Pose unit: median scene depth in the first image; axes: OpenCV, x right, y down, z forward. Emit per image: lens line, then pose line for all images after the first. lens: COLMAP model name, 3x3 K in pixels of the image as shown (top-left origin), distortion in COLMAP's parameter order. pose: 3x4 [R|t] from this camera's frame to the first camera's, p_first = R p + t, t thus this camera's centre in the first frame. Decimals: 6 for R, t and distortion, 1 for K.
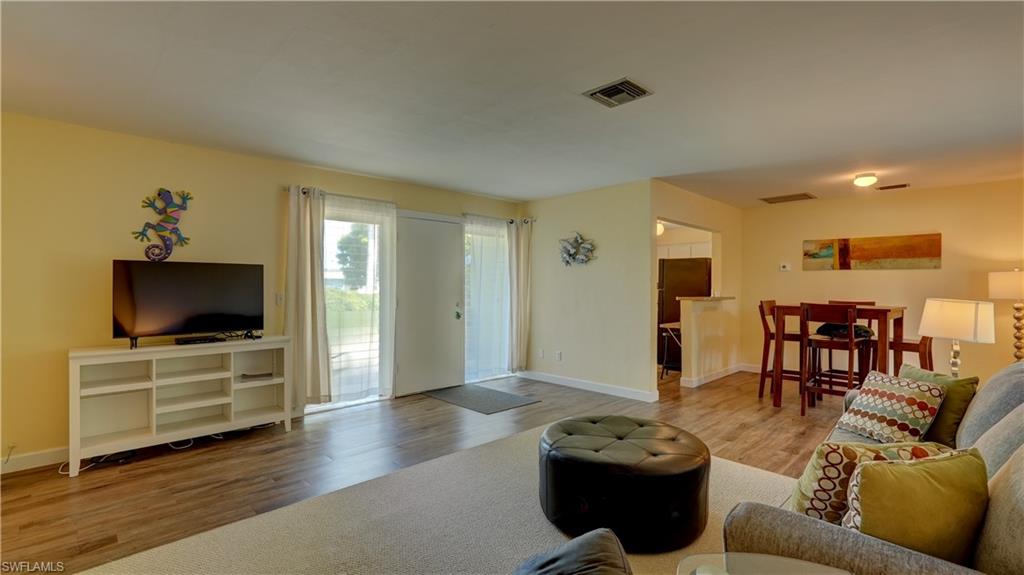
lens RADIAL K [[453.6, 0, 511.4], [0, 453.6, 286.7], [0, 0, 1]] dist [-0.013584, 0.008149]
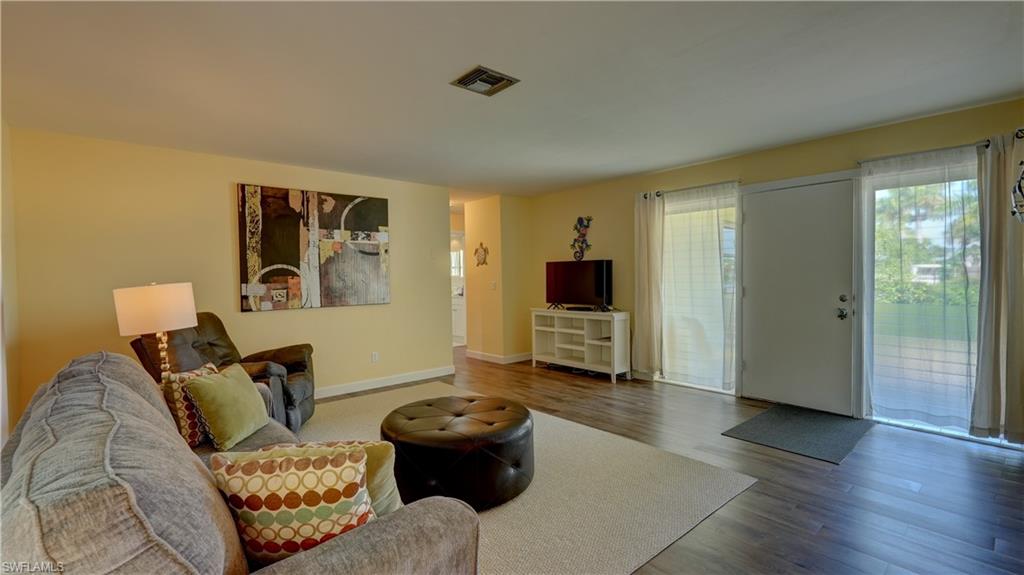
lens RADIAL K [[453.6, 0, 511.4], [0, 453.6, 286.7], [0, 0, 1]] dist [-0.013584, 0.008149]
pose [[-0.051788, 0.022122, -0.998413, 0.634103], [0.013253, 0.999682, 0.021463, 0.000769], [0.998570, -0.012121, -0.052065, 0.569357]]
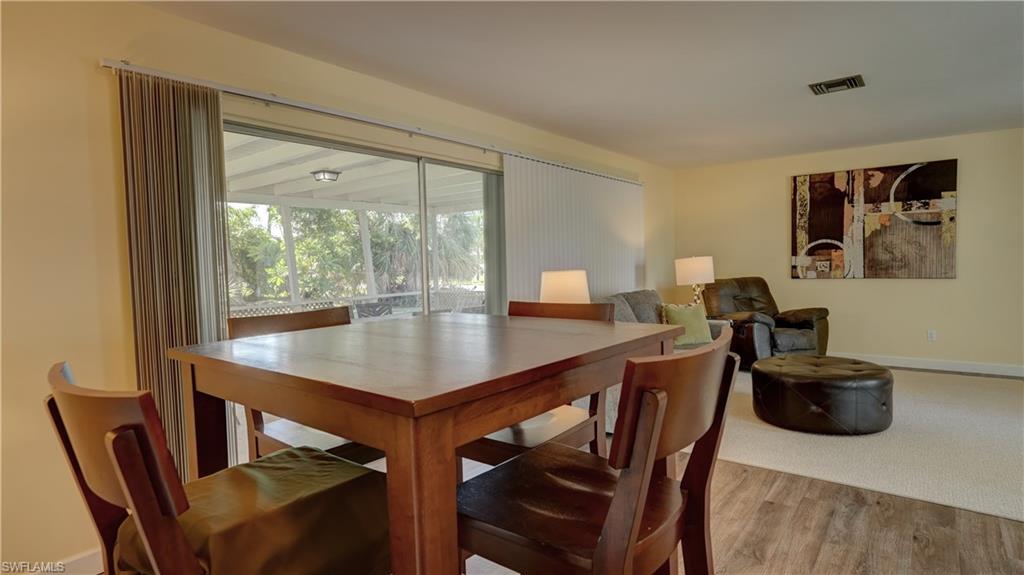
lens RADIAL K [[540.2, 0, 512.0], [0, 540.2, 287.5], [0, 0, 1]] dist [-0.000960, 0.000571]
pose [[-0.989756, 0.028724, -0.139849, 0.648916], [0.021771, 0.998462, 0.050994, 0.001144], [0.141099, 0.047427, -0.988859, 1.167971]]
